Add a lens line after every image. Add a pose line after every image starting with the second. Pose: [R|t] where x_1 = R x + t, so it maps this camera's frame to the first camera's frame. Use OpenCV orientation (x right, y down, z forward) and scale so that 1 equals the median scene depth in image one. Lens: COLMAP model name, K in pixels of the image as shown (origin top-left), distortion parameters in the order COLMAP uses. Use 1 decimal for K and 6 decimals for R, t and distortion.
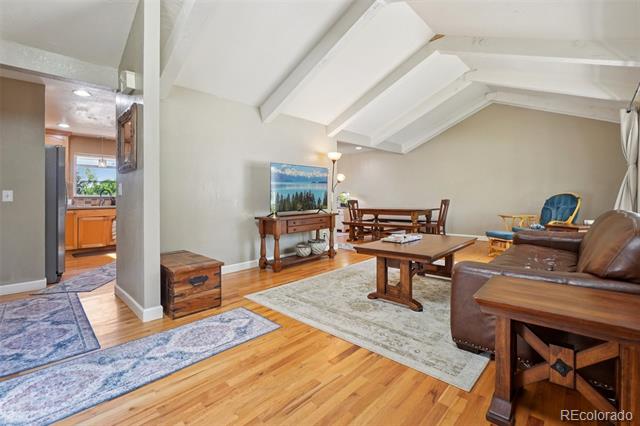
lens RADIAL K [[281.2, 0, 311.9], [0, 281.2, 197.0], [0, 0, 1]] dist [-0.001596, -0.001926]
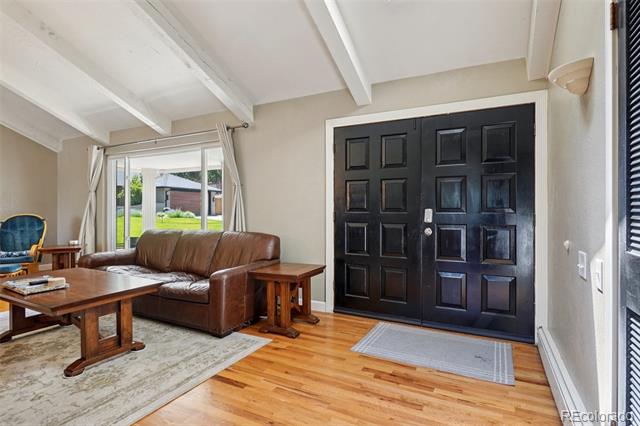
lens RADIAL K [[341.0, 0, 313.8], [0, 341.0, 212.2], [0, 0, 1]] dist [-0.002512, -0.001434]
pose [[-0.280606, 0.007555, 0.959793, -0.491505], [-0.002605, 0.999959, -0.008633, -0.016229], [-0.959819, -0.004922, -0.280575, 0.451947]]
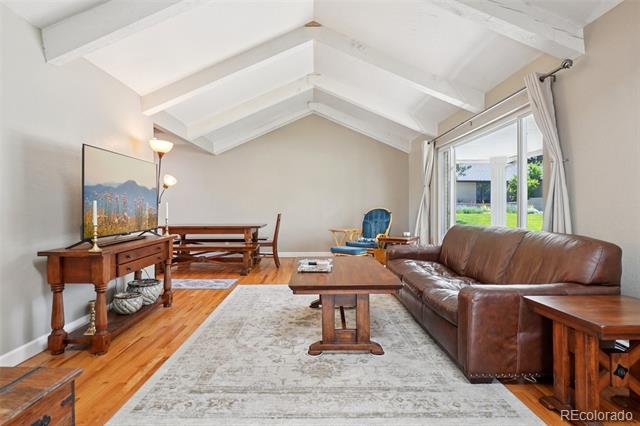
lens RADIAL K [[341.0, 0, 310.5], [0, 341.0, 210.6], [0, 0, 1]] dist [-0.002512, -0.001434]
pose [[0.723582, 0.006510, 0.690208, -0.266421], [-0.010964, 0.999938, 0.002062, -0.005956], [-0.690151, -0.009060, 0.723608, 0.249657]]
